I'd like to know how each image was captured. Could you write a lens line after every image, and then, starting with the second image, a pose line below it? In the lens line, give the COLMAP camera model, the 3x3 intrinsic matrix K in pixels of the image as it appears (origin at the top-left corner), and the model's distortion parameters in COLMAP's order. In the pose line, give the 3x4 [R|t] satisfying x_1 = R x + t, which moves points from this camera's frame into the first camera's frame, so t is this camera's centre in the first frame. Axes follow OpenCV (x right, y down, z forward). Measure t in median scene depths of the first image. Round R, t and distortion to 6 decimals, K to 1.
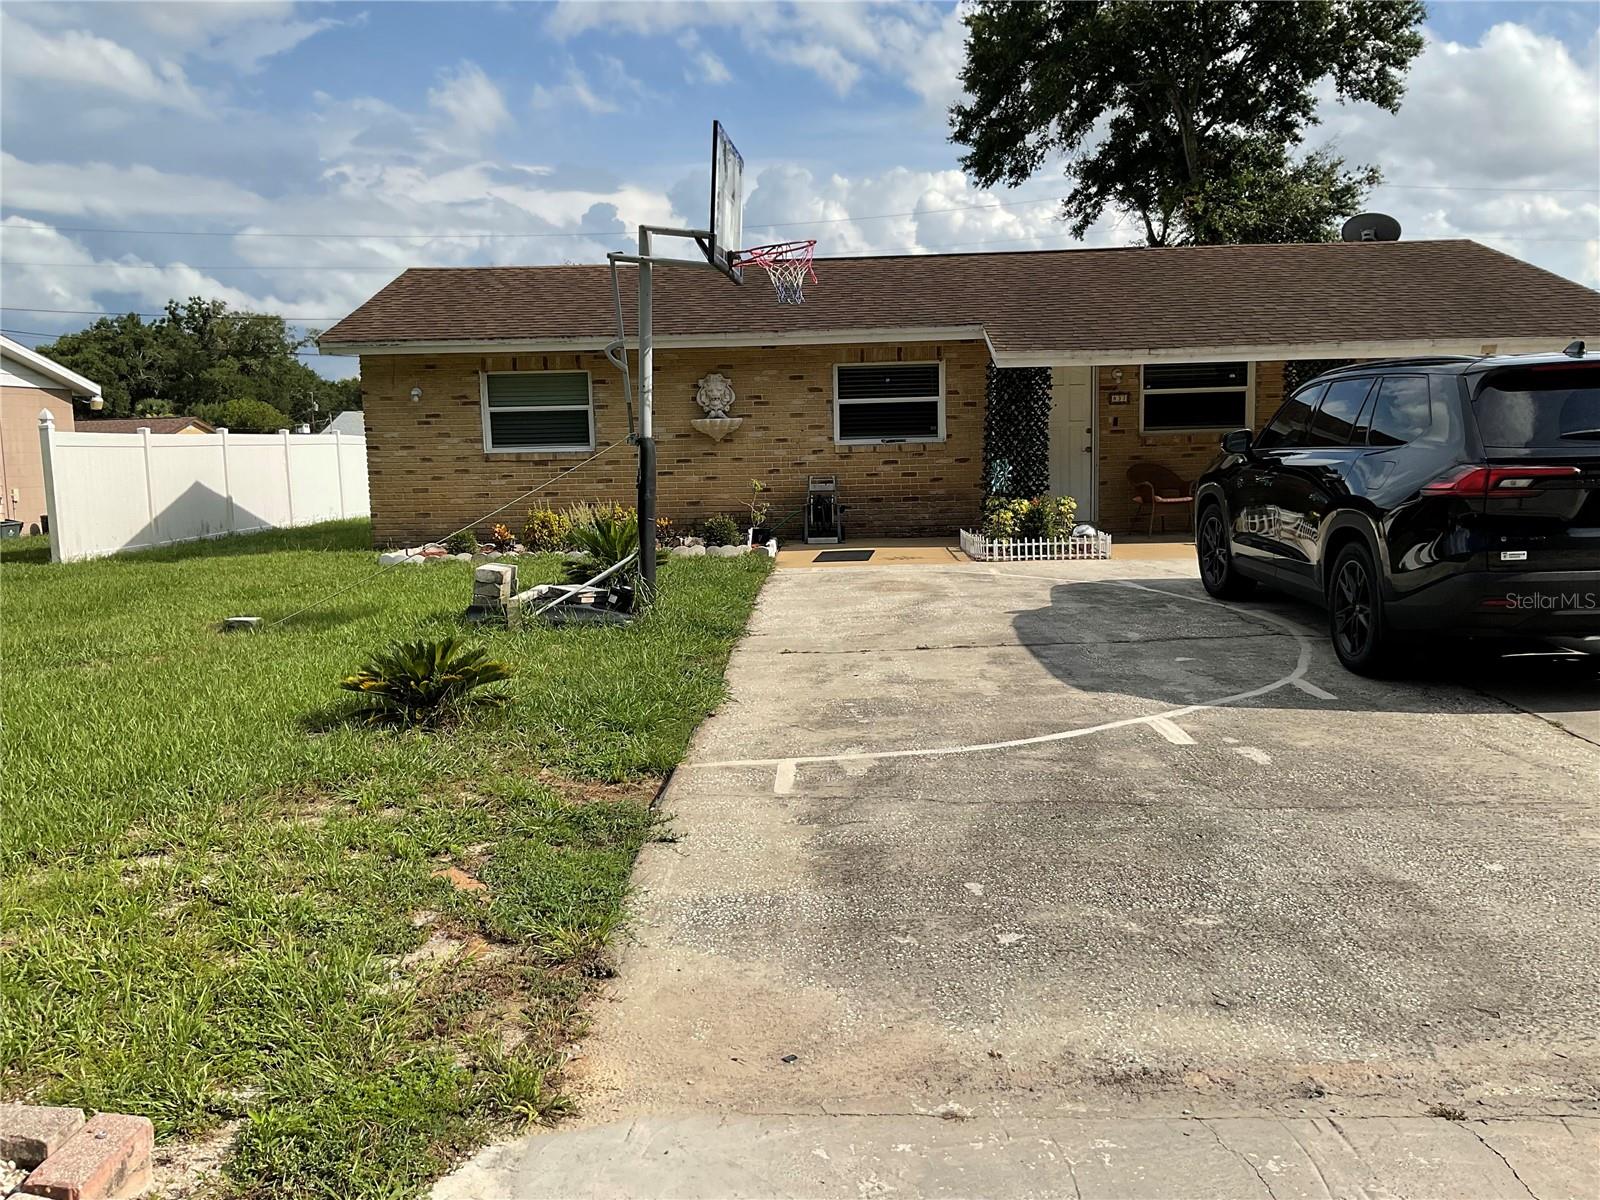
lens RADIAL K [[1341.6, 0, 785.6], [0, 1341.6, 590.6], [0, 0, 1]] dist [0.103536, -0.151843]
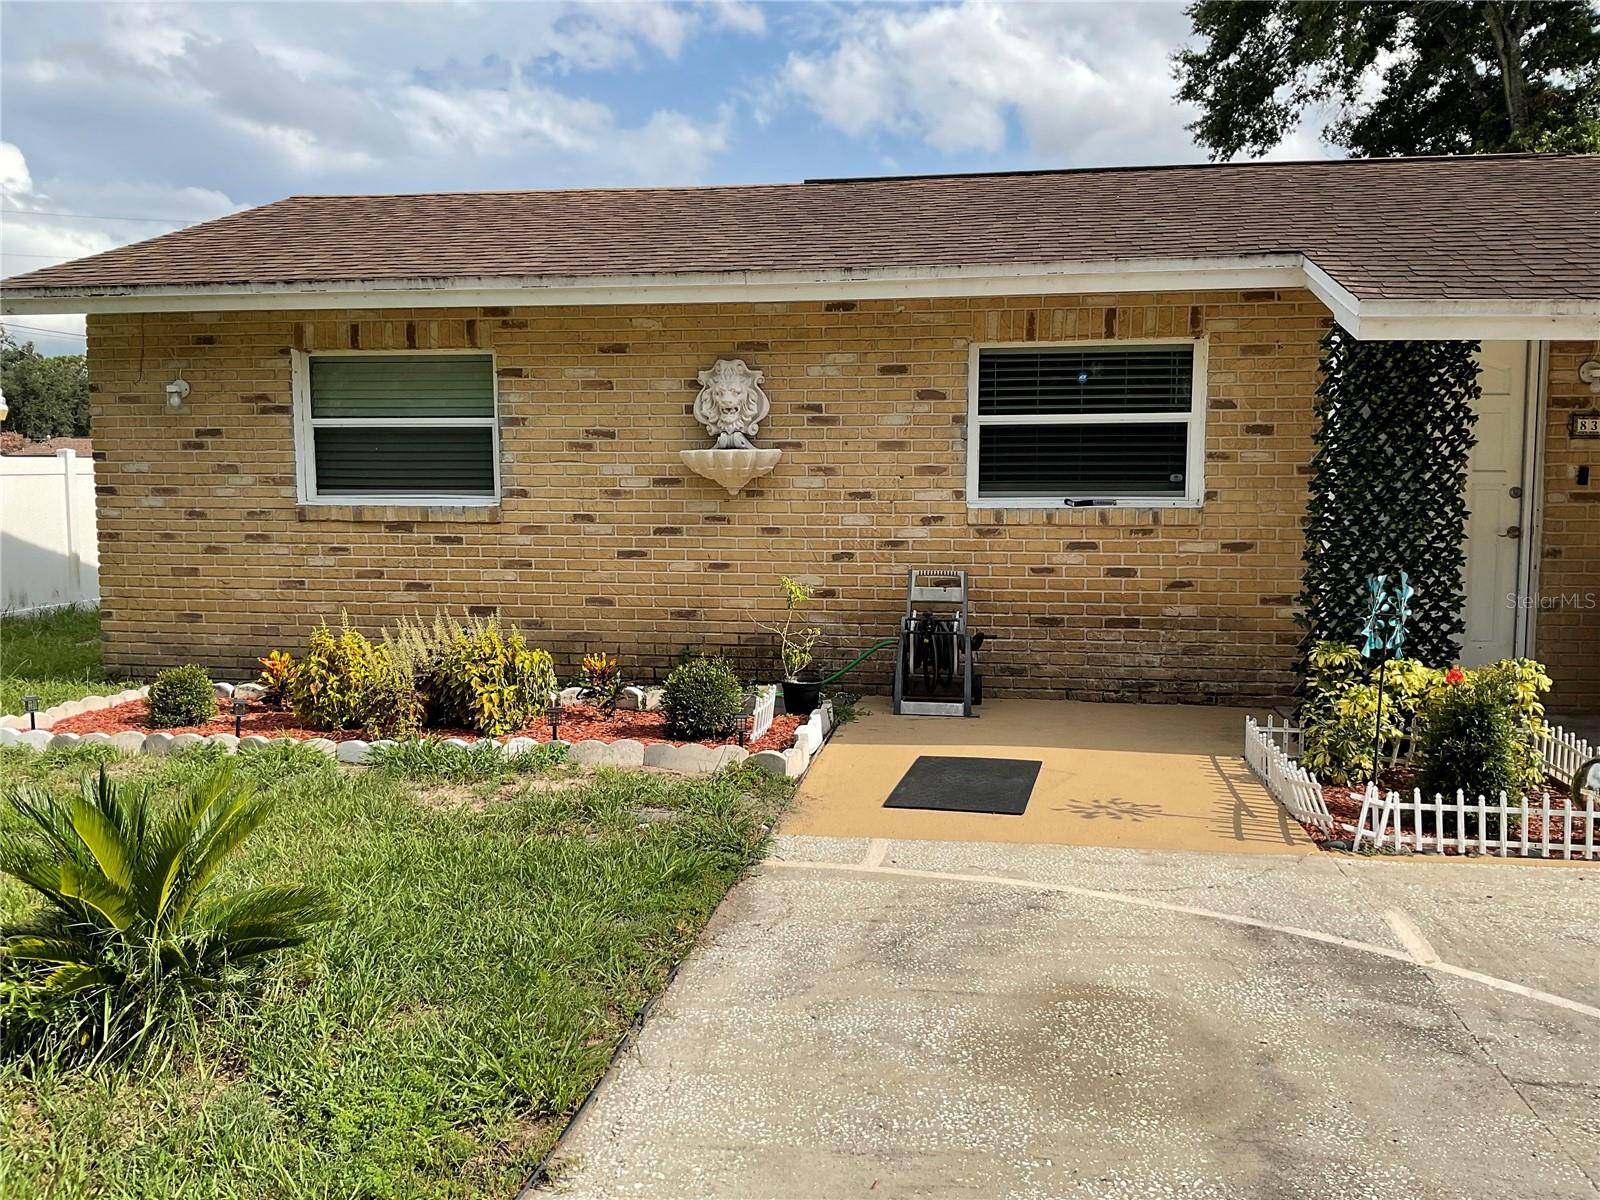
lens RADIAL K [[1319.1, 0, 800.0], [0, 1319.1, 600.0], [0, 0, 1]] dist [0.107238, -0.229884]
pose [[0.991664, 0.036014, -0.123714, 0.036919], [-0.038033, 0.999178, -0.013997, -0.065730], [0.123108, 0.018585, 0.992219, 0.514380]]
